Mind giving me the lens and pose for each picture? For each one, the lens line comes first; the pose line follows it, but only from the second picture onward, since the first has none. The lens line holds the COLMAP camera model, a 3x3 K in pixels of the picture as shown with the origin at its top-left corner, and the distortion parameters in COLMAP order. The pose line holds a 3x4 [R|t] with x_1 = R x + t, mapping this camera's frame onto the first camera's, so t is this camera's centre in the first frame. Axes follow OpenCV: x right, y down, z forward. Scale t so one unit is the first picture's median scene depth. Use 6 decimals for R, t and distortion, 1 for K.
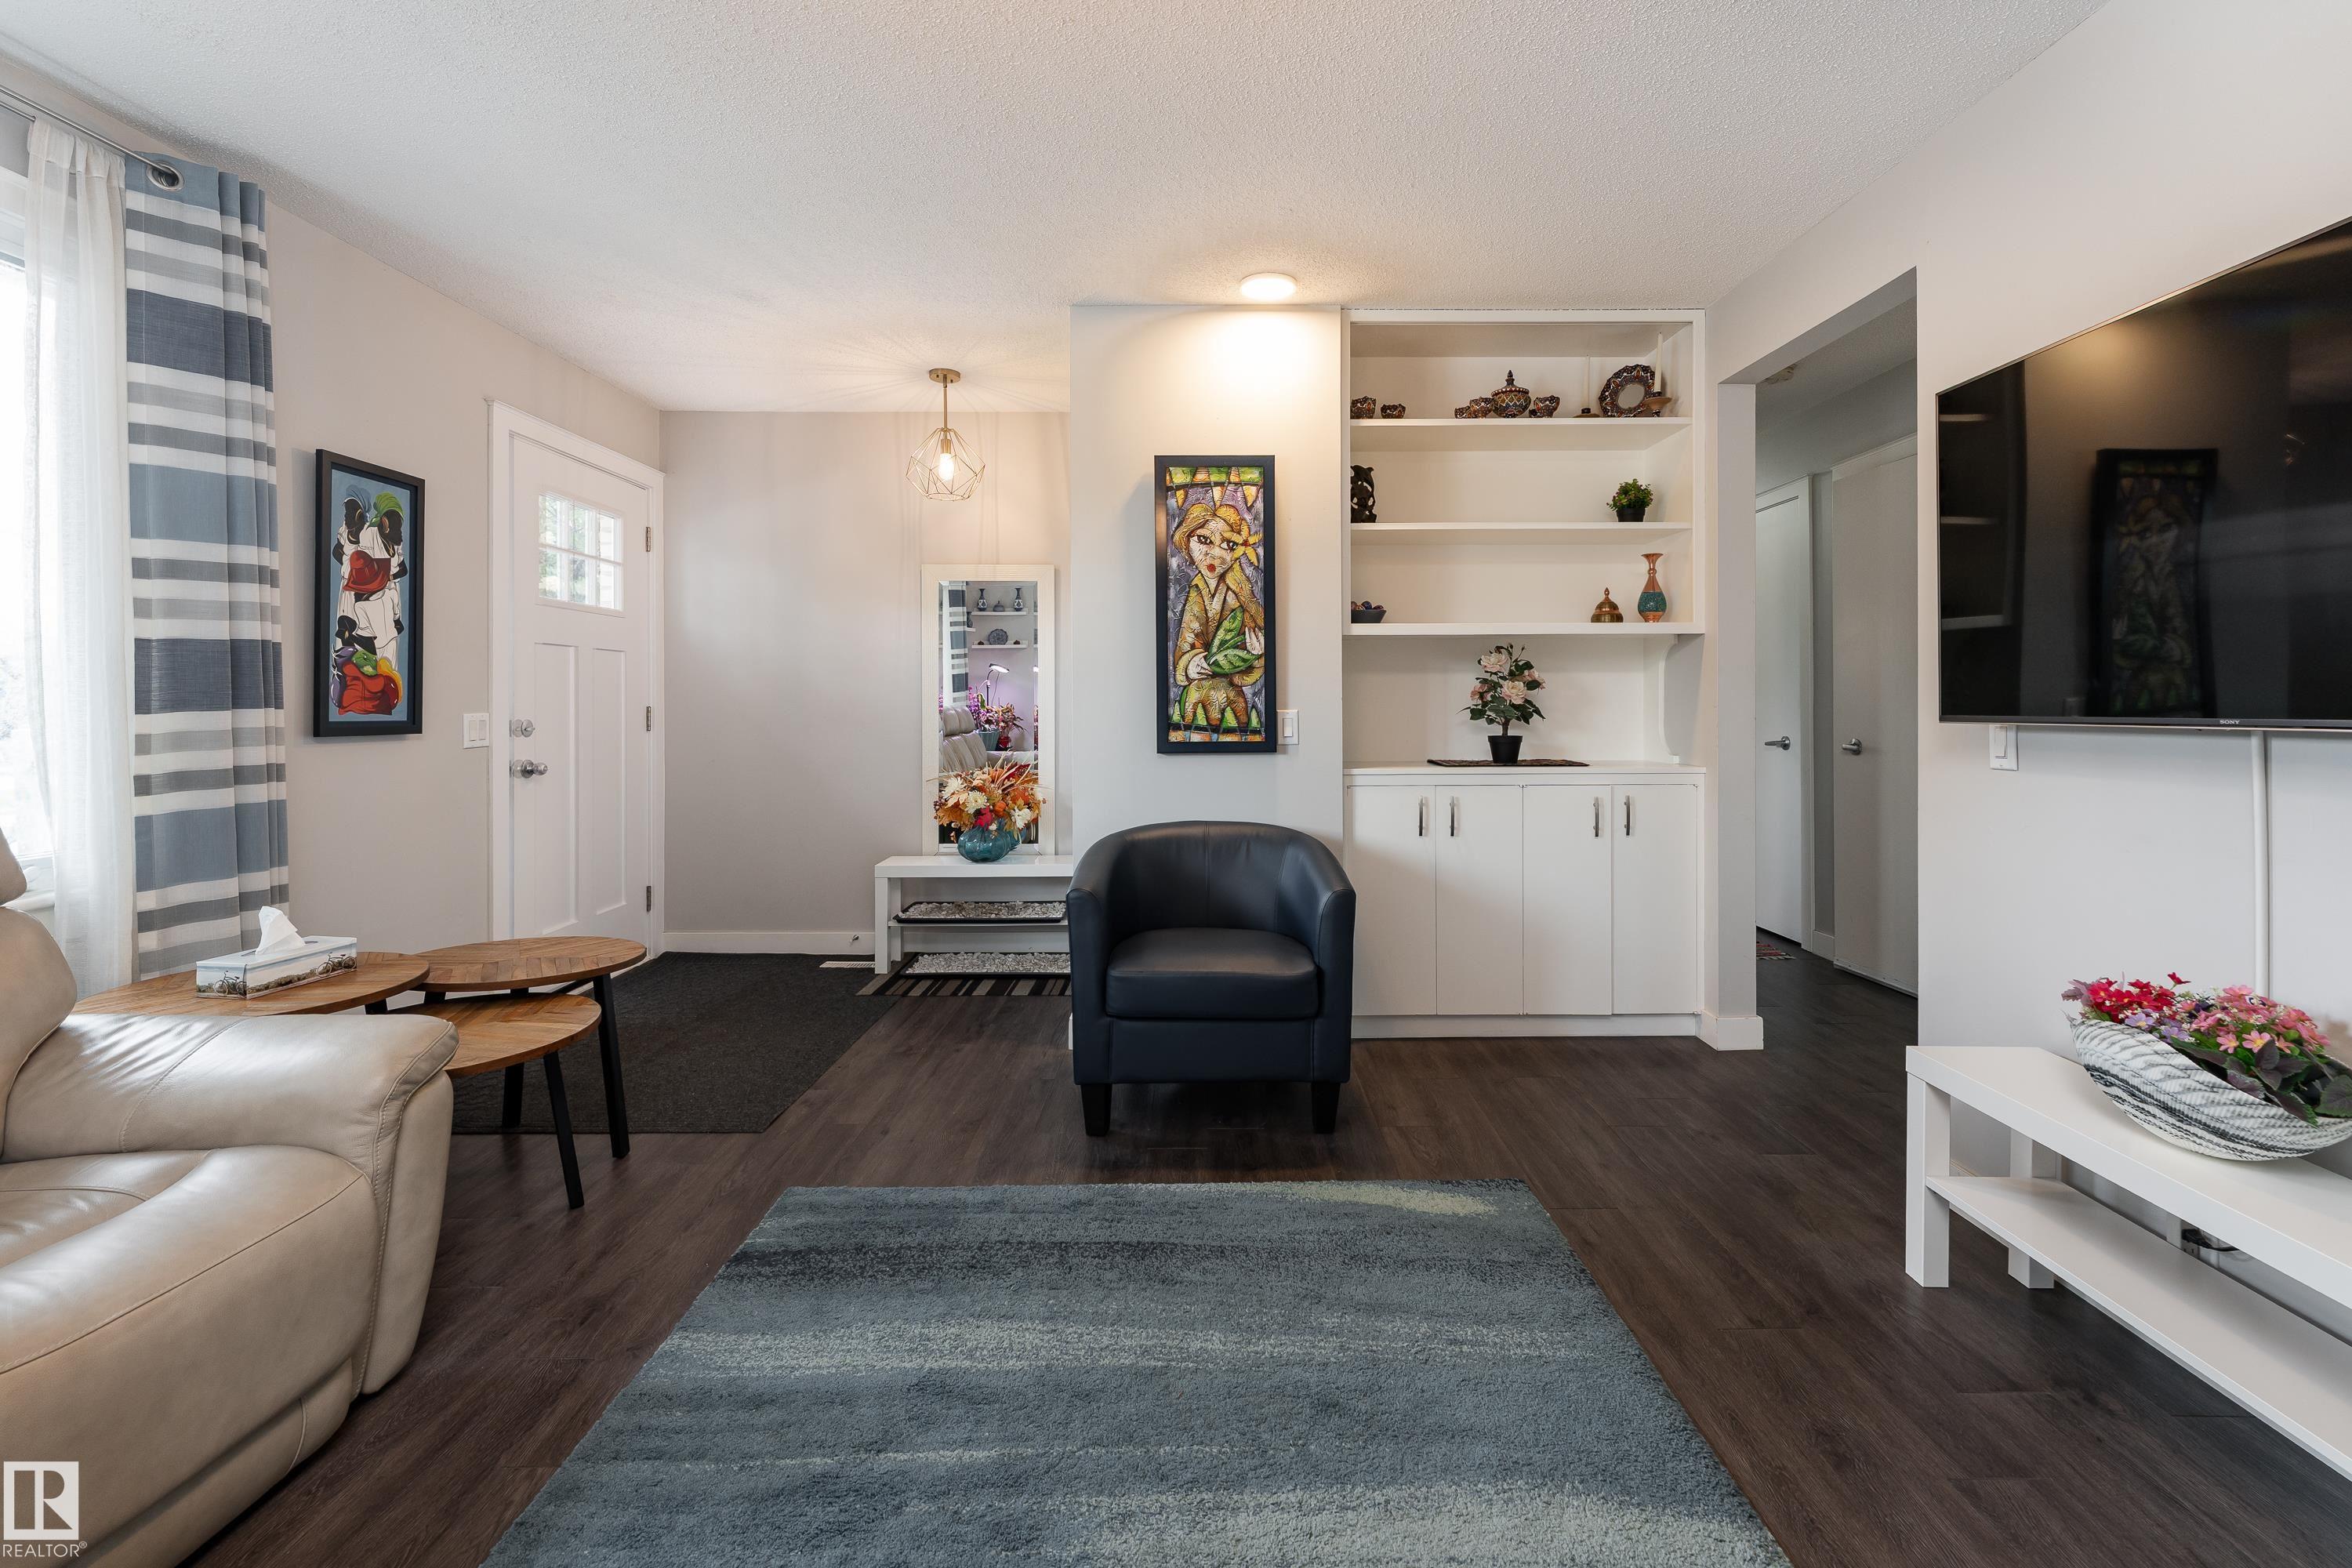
lens RADIAL K [[1012.5, 0, 1208.7], [0, 1012.5, 708.8], [0, 0, 1]] dist [0.003355, -0.000196]
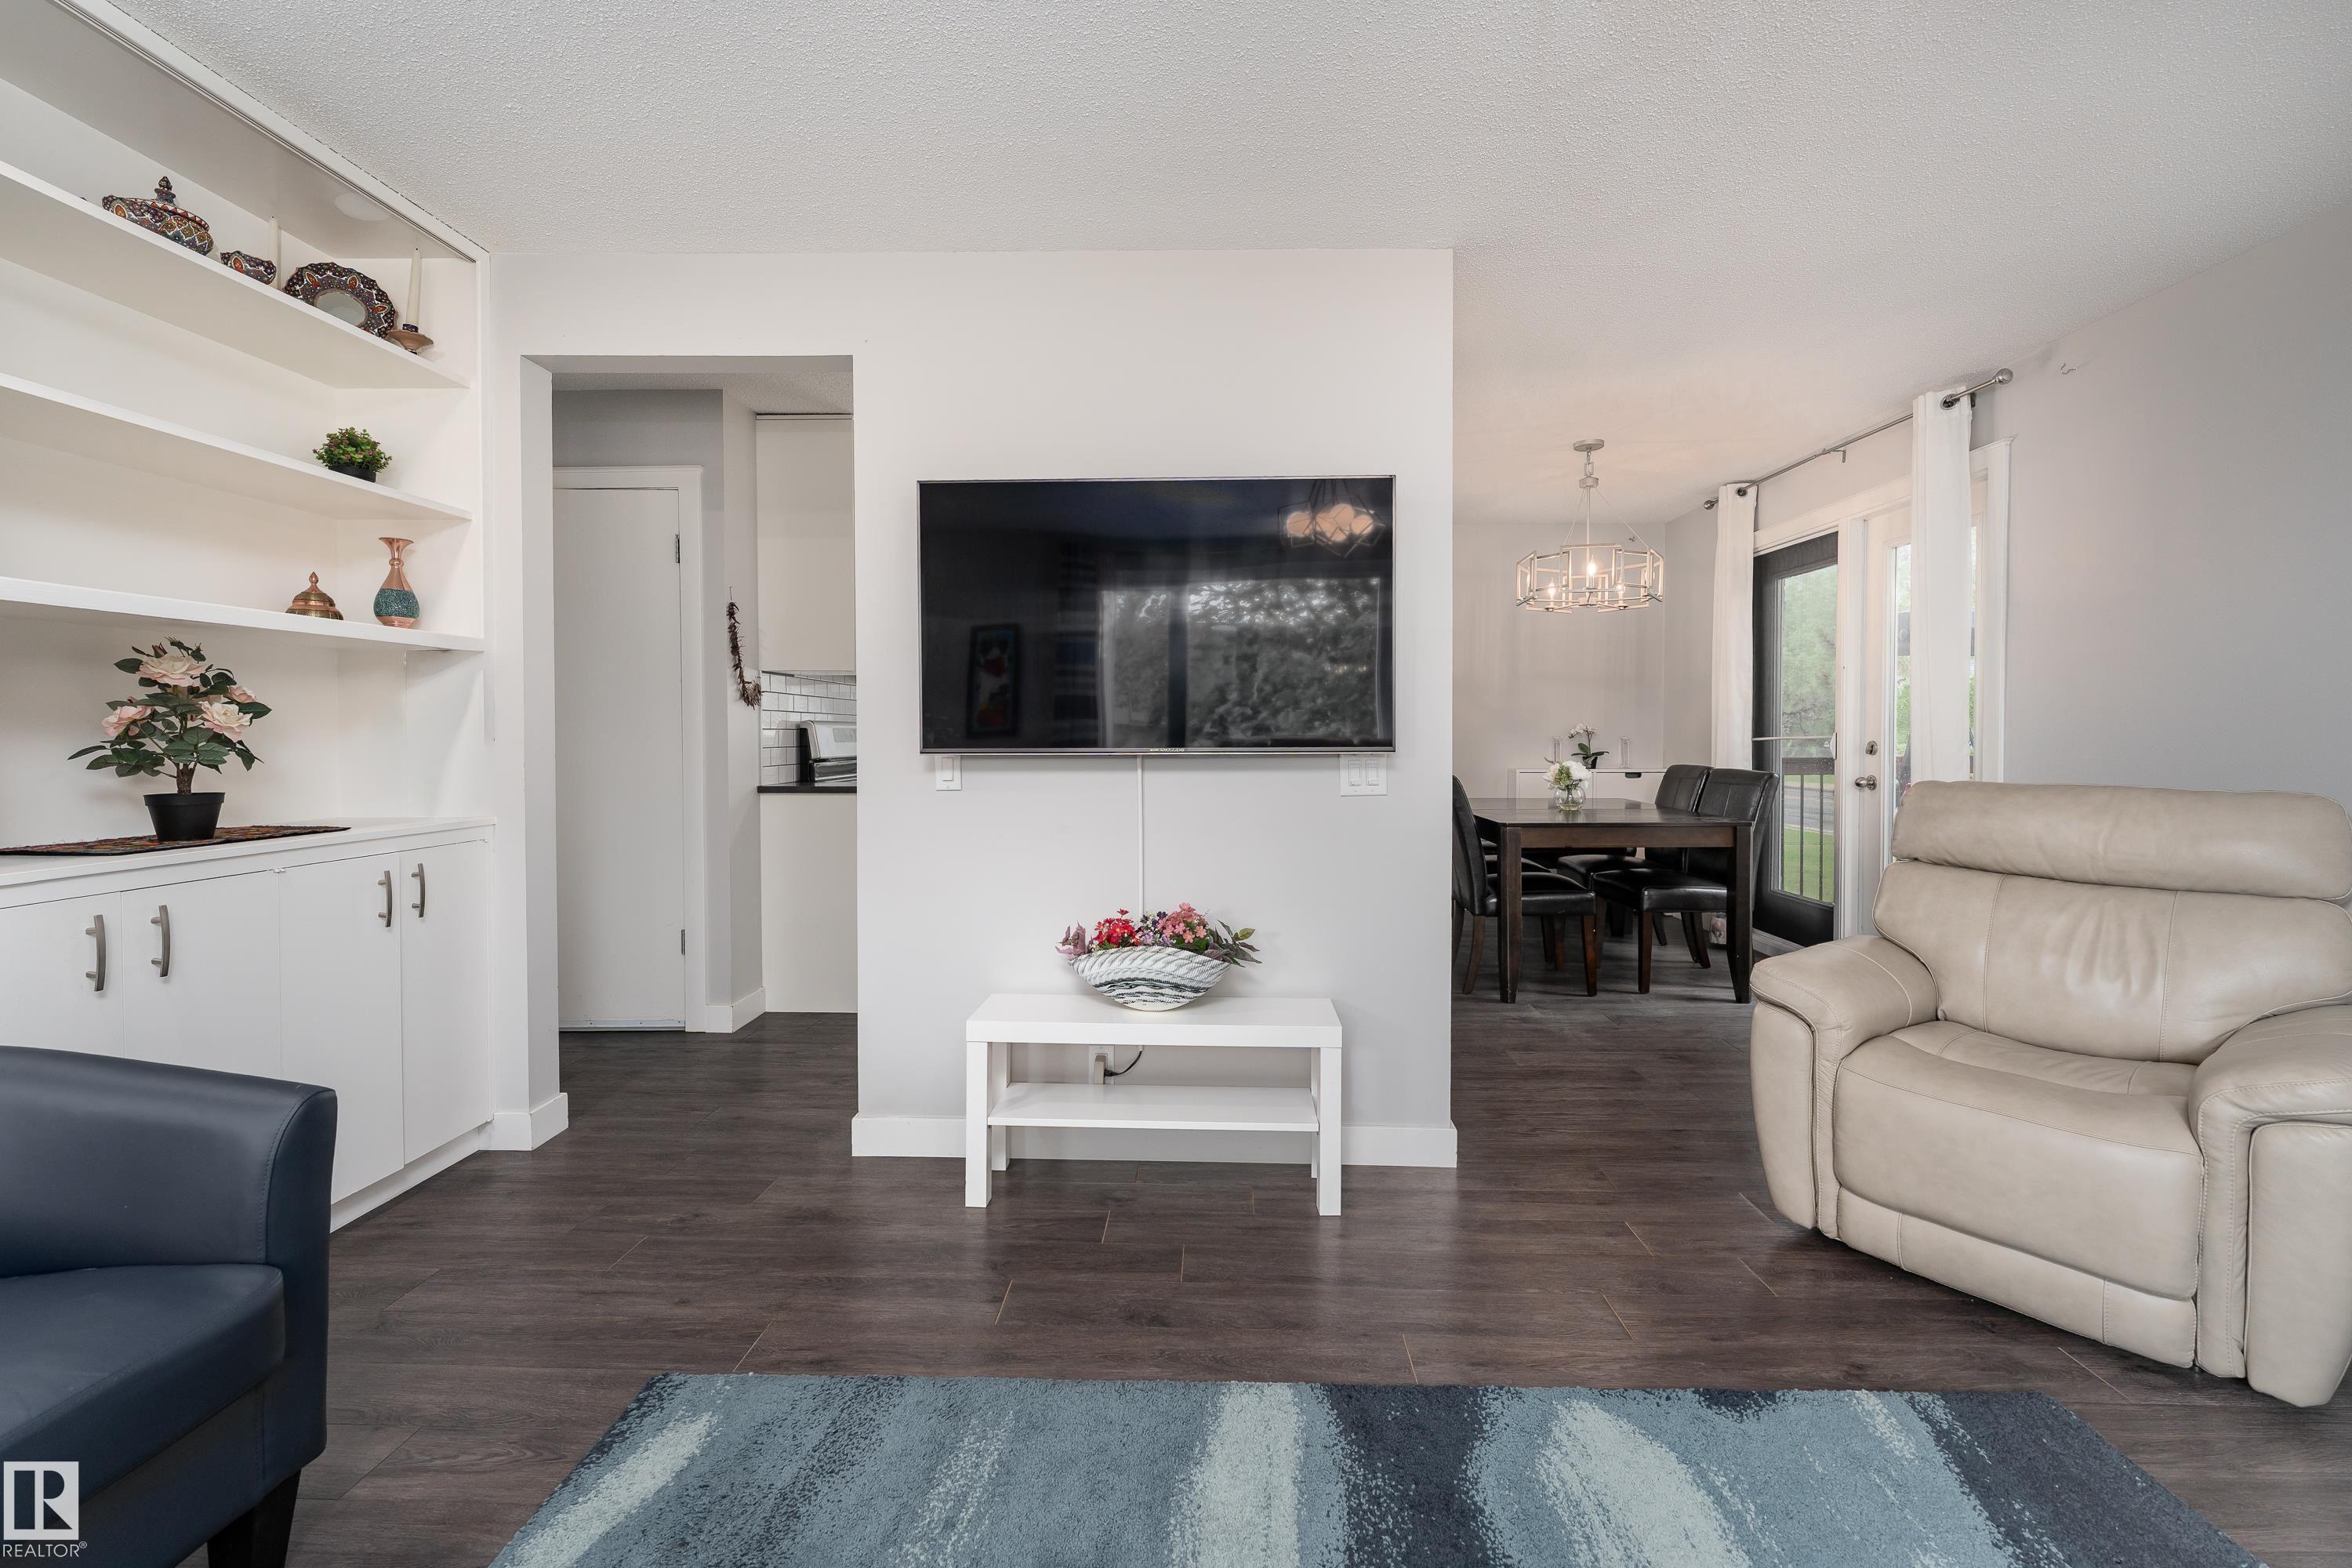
lens RADIAL K [[960.9, 0, 1204.5], [0, 960.9, 755.4], [0, 0, 1]] dist [0.000693, -0.000233]
pose [[0.028823, -0.015206, 0.999469, -0.318181], [0.004506, 0.999876, 0.015083, -0.001681], [-0.999574, 0.004069, 0.028888, 0.478469]]
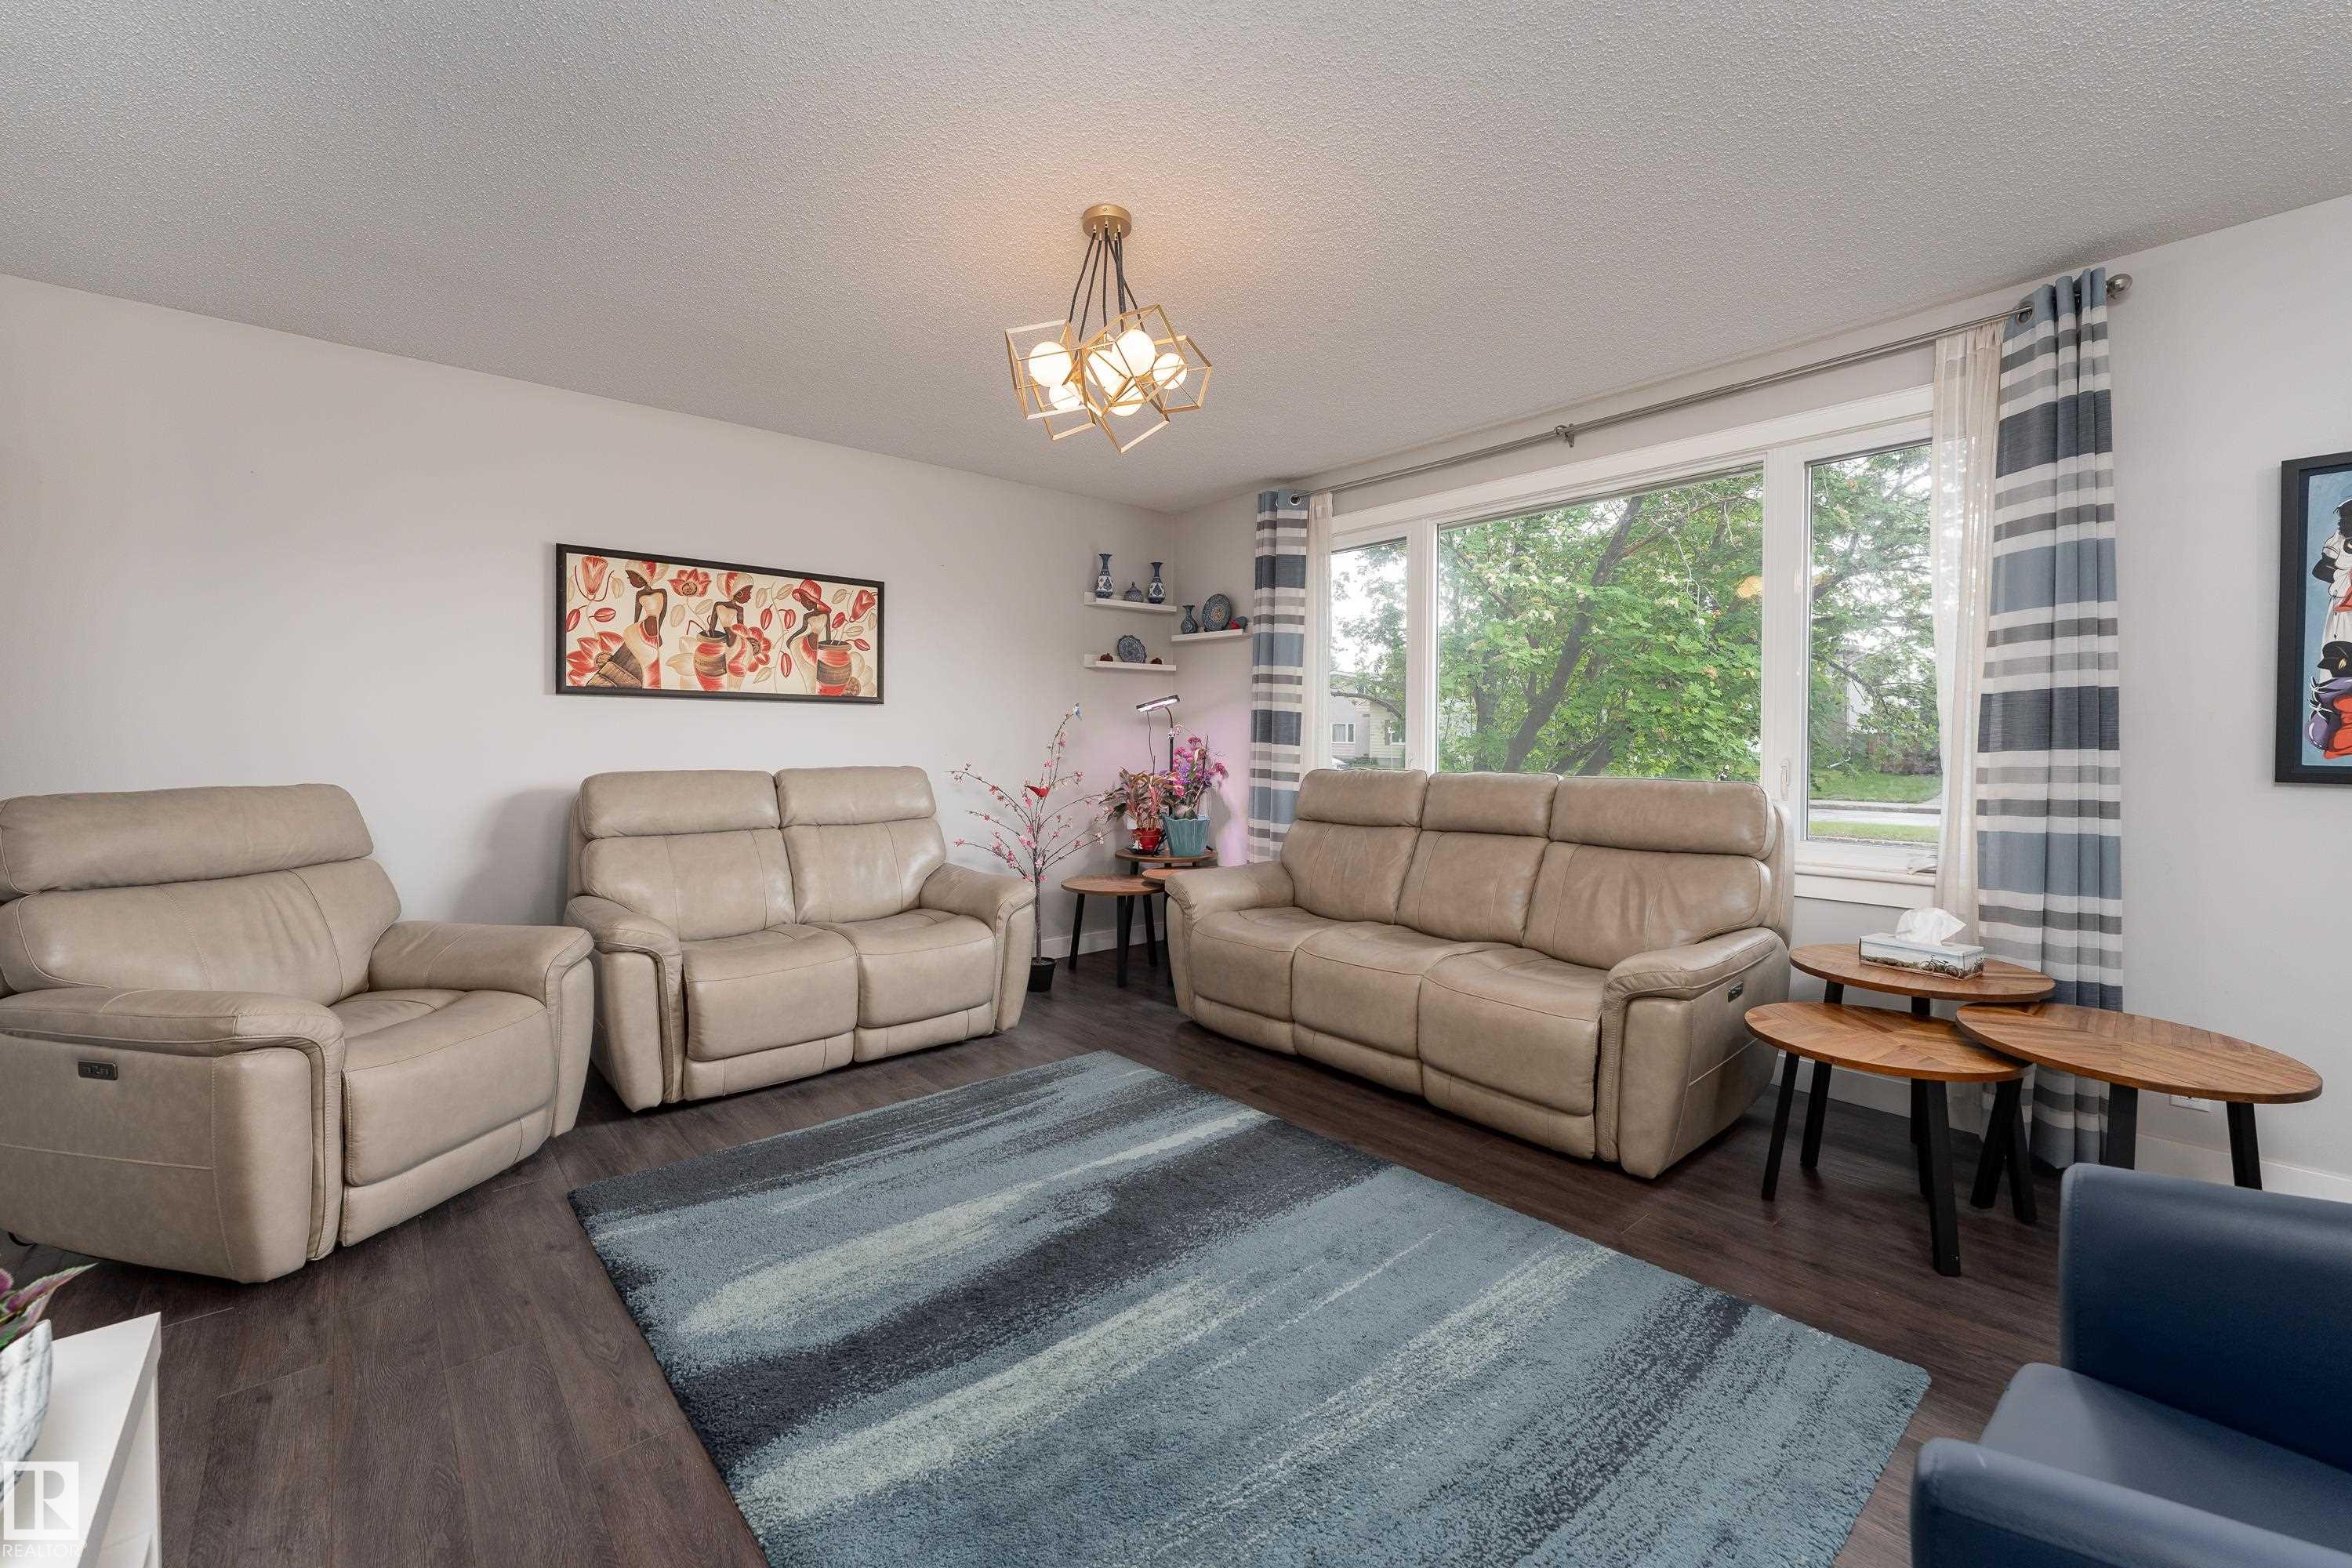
lens RADIAL K [[960.9, 0, 1155.6], [0, 960.9, 750.6], [0, 0, 1]] dist [0.000693, -0.000233]
pose [[-0.770521, 0.010274, -0.637331, 0.417452], [-0.002033, 0.999825, 0.018576, -0.013357], [0.637411, 0.015609, -0.770366, 0.976452]]
